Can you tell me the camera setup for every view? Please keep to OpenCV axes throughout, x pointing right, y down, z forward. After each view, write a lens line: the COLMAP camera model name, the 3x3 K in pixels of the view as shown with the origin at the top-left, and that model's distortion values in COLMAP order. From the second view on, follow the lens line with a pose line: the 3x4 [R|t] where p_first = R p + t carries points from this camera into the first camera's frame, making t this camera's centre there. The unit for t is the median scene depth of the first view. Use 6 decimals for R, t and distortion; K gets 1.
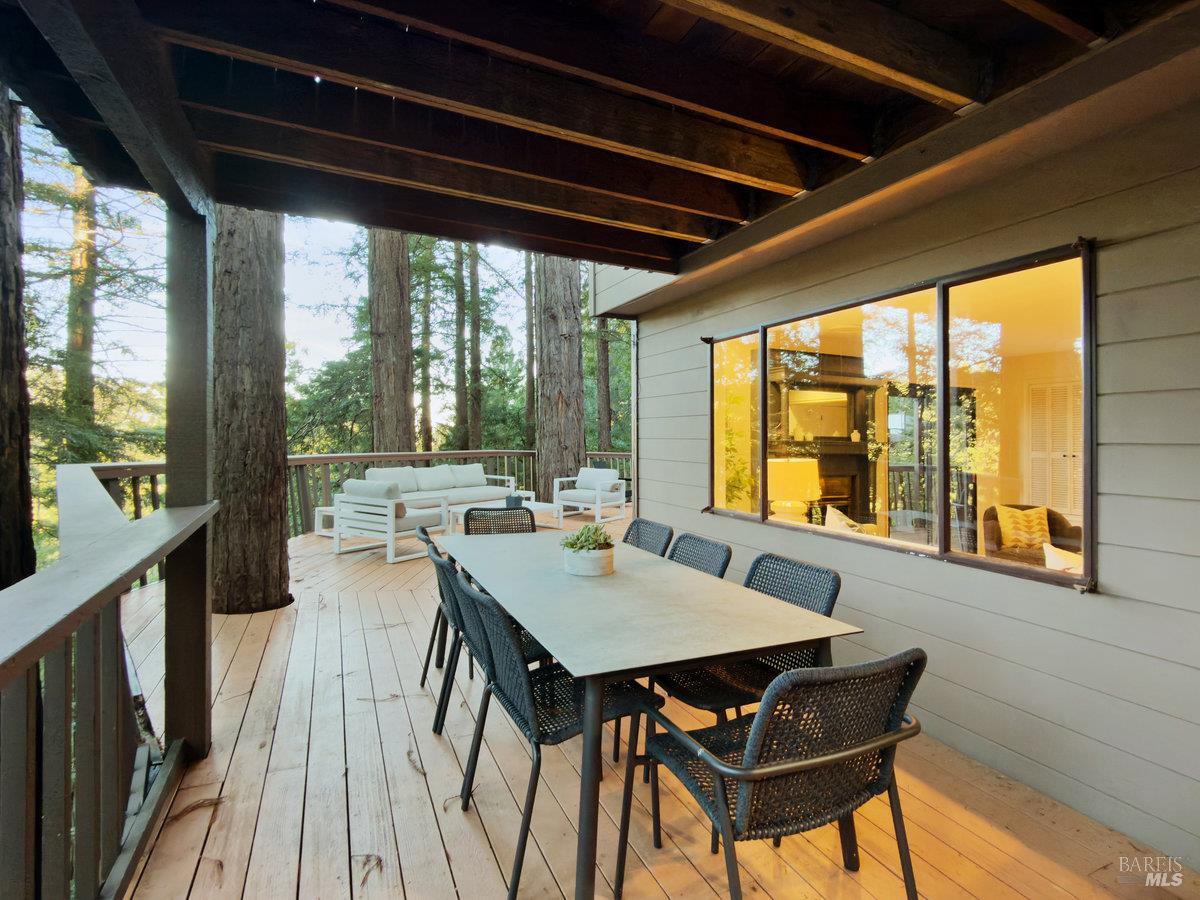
lens RADIAL K [[593.3, 0, 603.9], [0, 593.3, 454.7], [0, 0, 1]] dist [-0.012108, -0.000434]
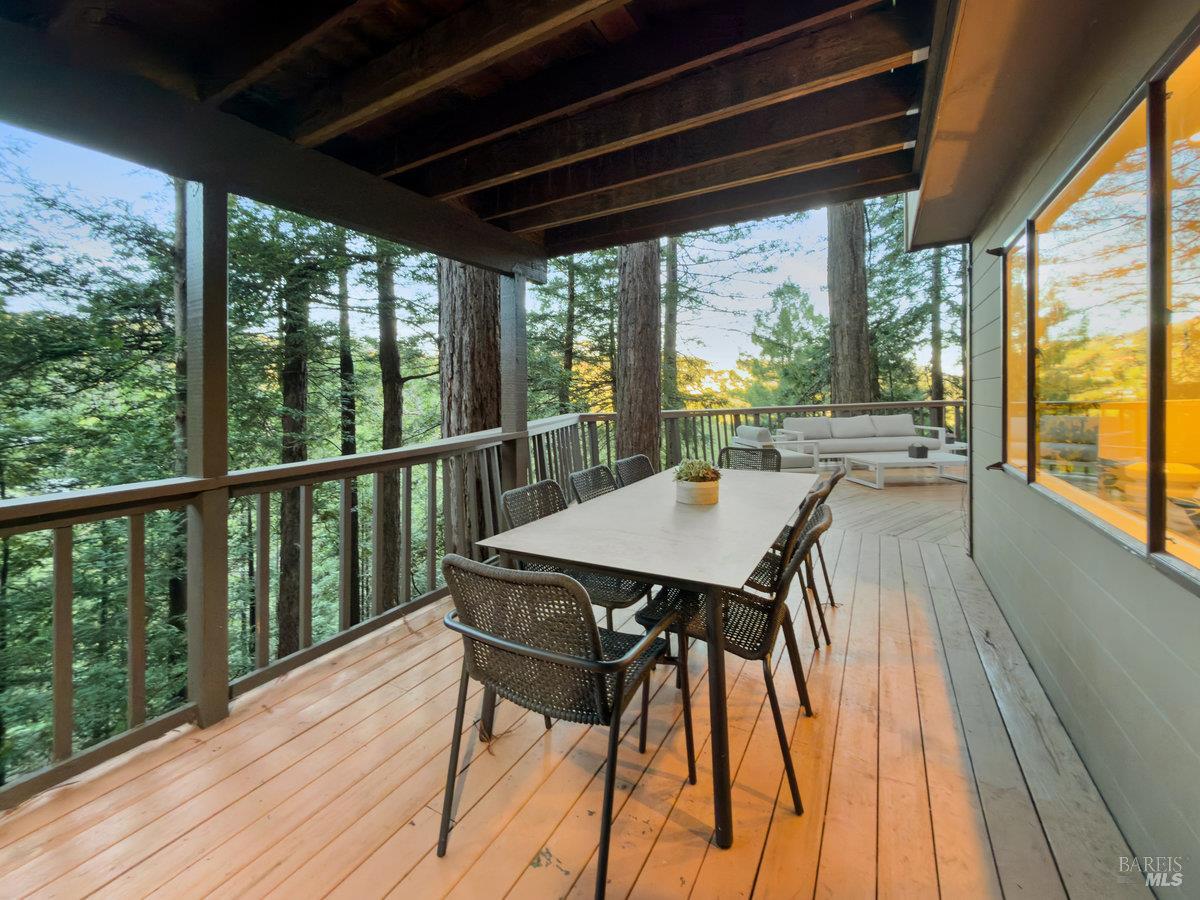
lens RADIAL K [[481.1, 0, 564.8], [0, 481.1, 415.3], [0, 0, 1]] dist [-0.003425, 0.000389]
pose [[0.579888, -0.000302, -0.814696, 0.362979], [0.010674, 0.999917, 0.007227, 0.013883], [0.814626, -0.012887, 0.579843, 0.157145]]
